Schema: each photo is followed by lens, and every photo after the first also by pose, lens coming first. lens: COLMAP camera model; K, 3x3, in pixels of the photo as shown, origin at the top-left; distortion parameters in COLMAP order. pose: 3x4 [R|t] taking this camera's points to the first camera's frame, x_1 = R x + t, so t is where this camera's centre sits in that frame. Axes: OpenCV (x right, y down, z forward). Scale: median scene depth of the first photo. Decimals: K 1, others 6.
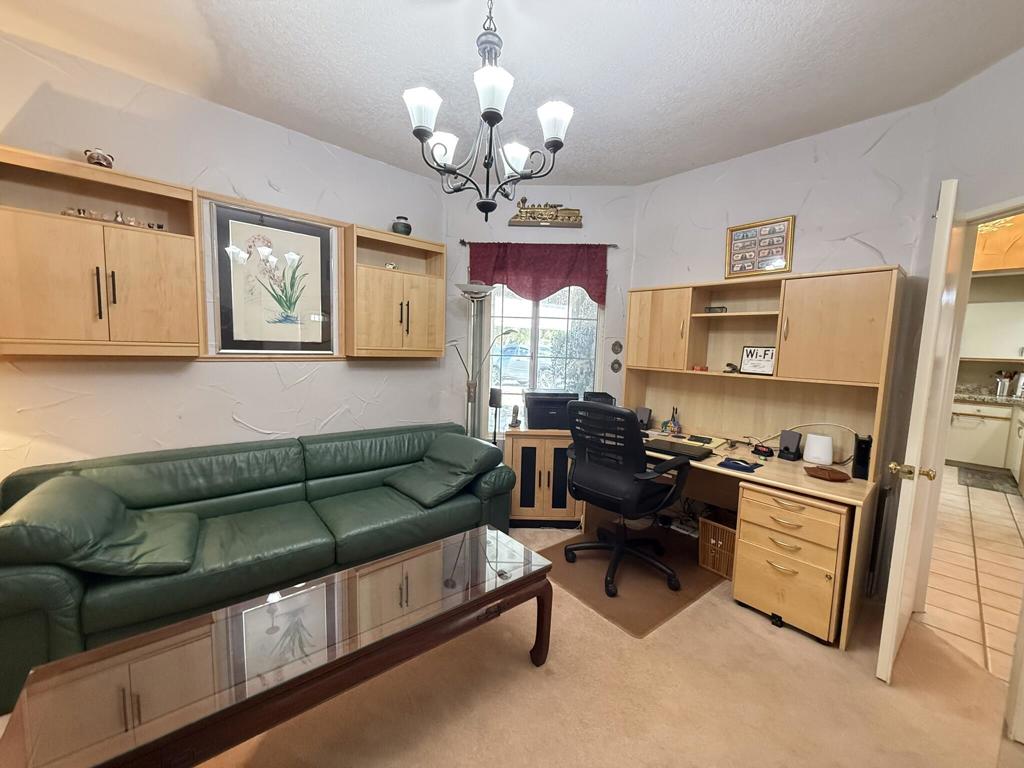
lens RADIAL K [[410.5, 0, 516.8], [0, 410.5, 381.9], [0, 0, 1]] dist [0.001491, 0.000558]
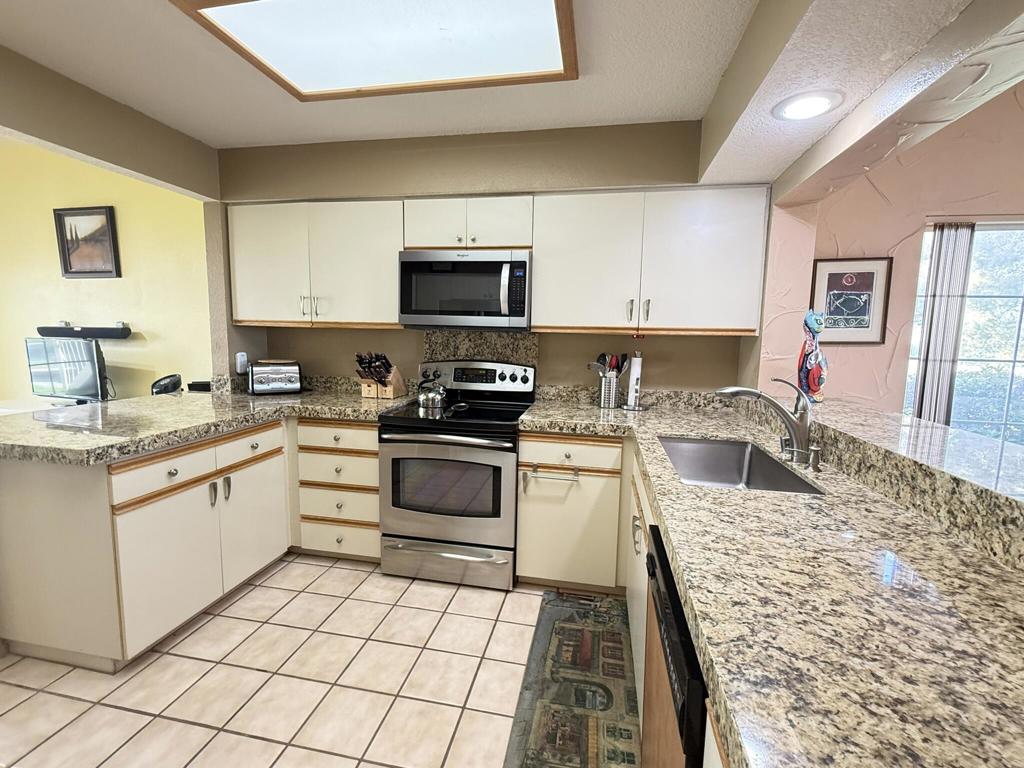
lens RADIAL K [[450.2, 0, 511.6], [0, 450.2, 383.9], [0, 0, 1]] dist [-0.000395, 0.000369]
pose [[0.817215, -0.088404, 0.569513, 0.818955], [0.068712, 0.996063, 0.056019, -0.029296], [-0.572223, -0.006647, 0.820071, 0.659508]]
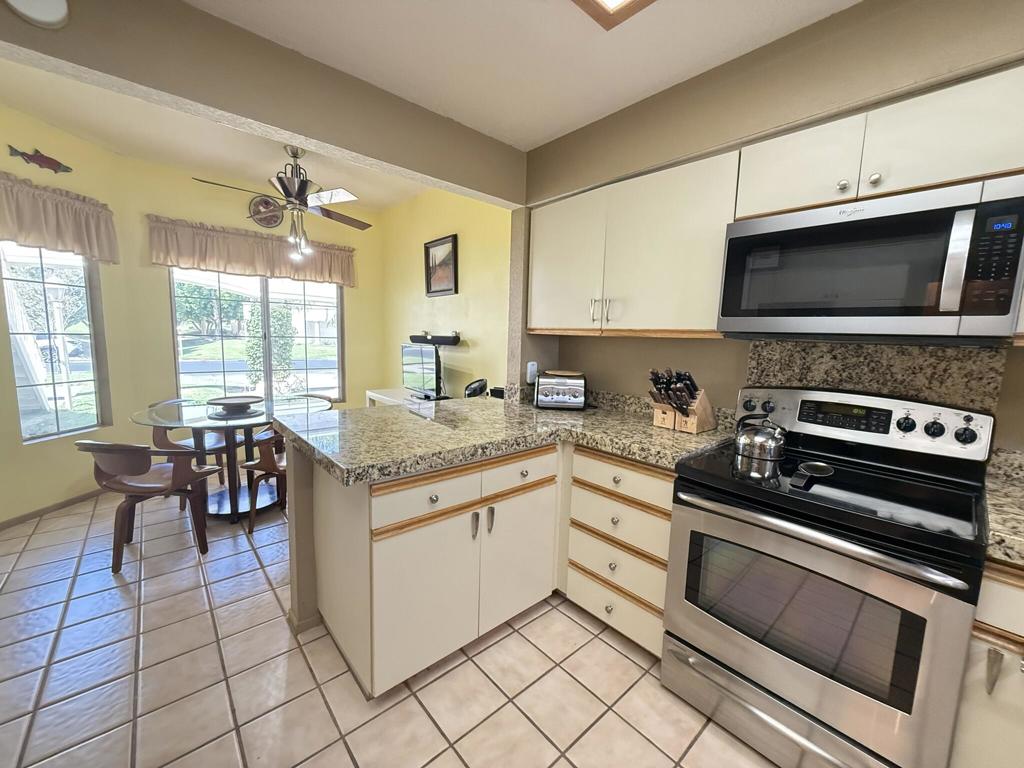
lens RADIAL K [[410.5, 0, 514.4], [0, 410.5, 383.8], [0, 0, 1]] dist [0.001491, 0.000558]
pose [[0.999355, -0.007000, -0.035213, 0.861907], [0.007619, 0.999819, 0.017457, -0.042189], [0.035084, -0.017714, 0.999227, 0.816072]]
